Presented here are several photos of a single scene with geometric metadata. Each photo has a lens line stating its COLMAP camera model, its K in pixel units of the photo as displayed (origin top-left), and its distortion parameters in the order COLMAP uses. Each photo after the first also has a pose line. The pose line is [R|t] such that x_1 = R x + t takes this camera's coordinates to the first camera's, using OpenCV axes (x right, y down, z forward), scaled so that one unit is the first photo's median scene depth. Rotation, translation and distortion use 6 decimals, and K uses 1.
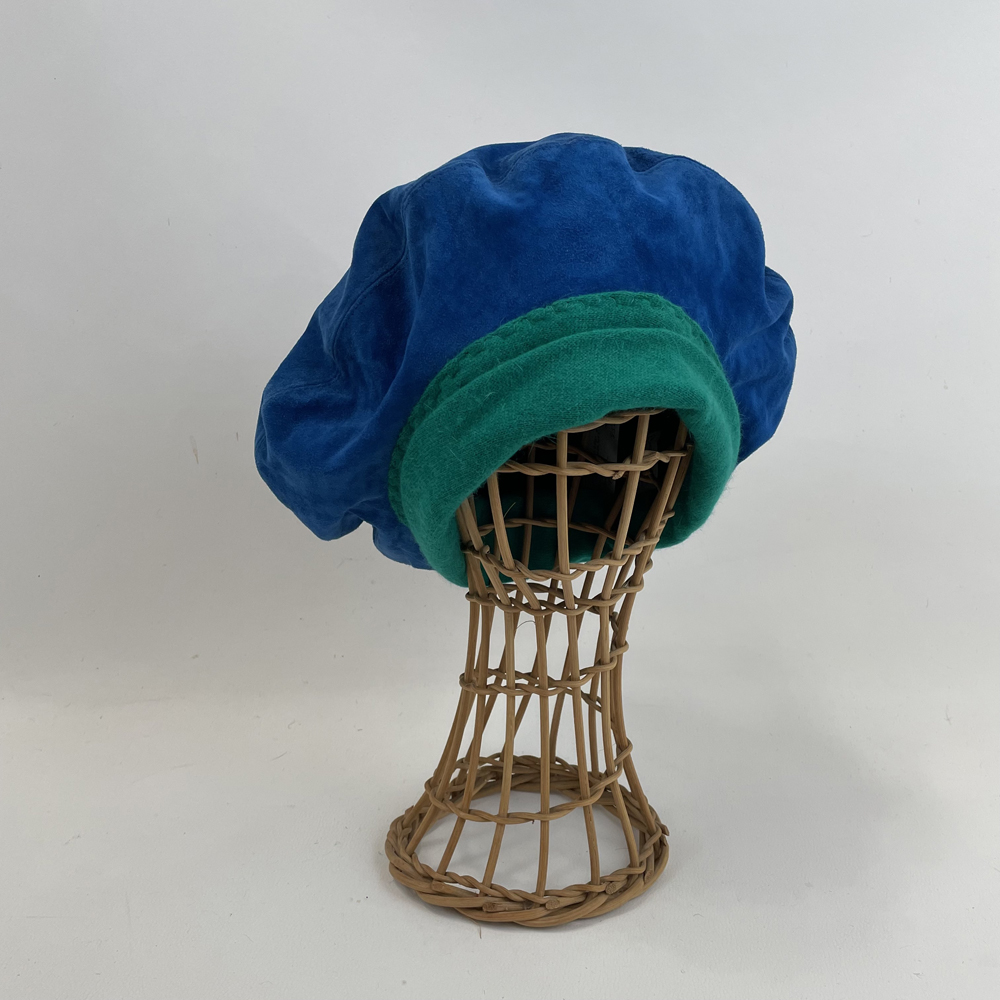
lens RADIAL K [[1040.0, 0, 433.2], [0, 1040.0, 499.3], [0, 0, 1]] dist [0.001398, -0.016716]
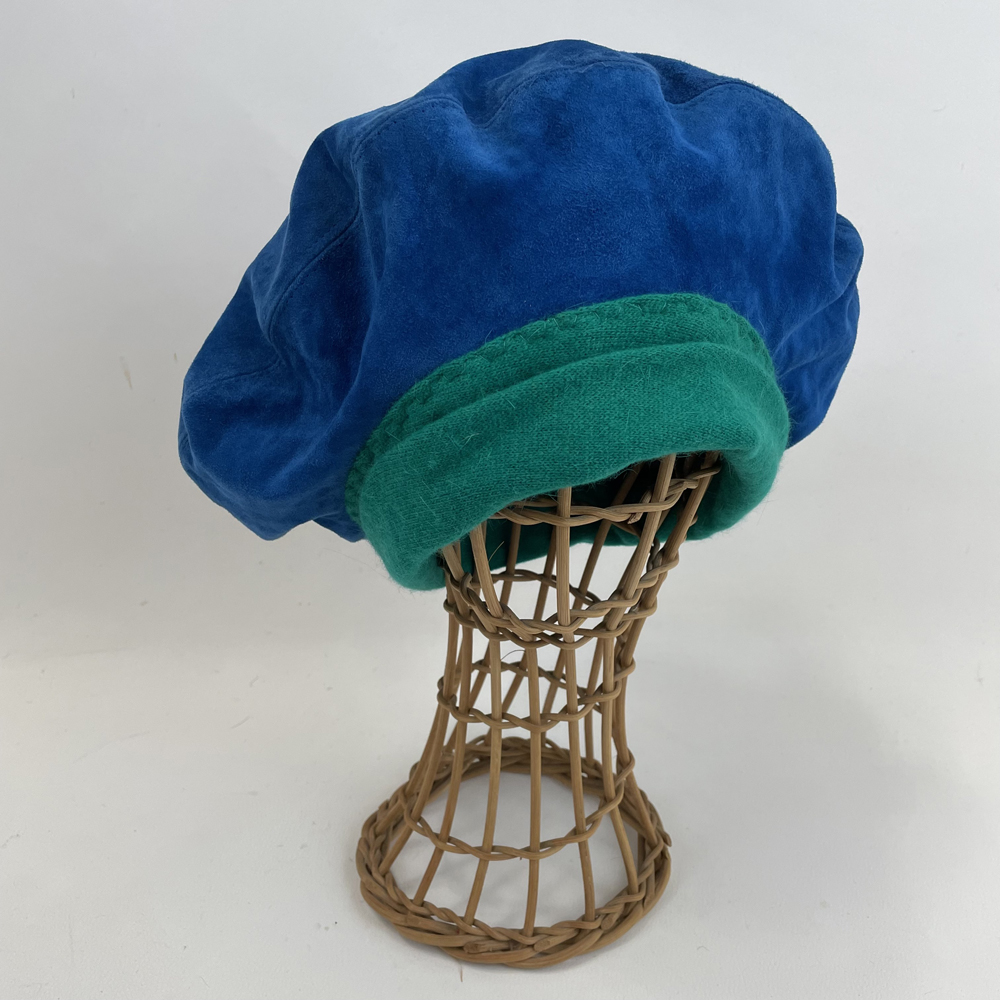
lens RADIAL K [[1040.0, 0, 433.2], [0, 1040.0, 499.3], [0, 0, 1]] dist [0.001398, -0.016716]
pose [[0.999872, -0.009638, 0.012759, 0.014481], [0.006738, 0.977586, 0.210427, -0.188233], [-0.014501, -0.210314, 0.977526, 0.220024]]
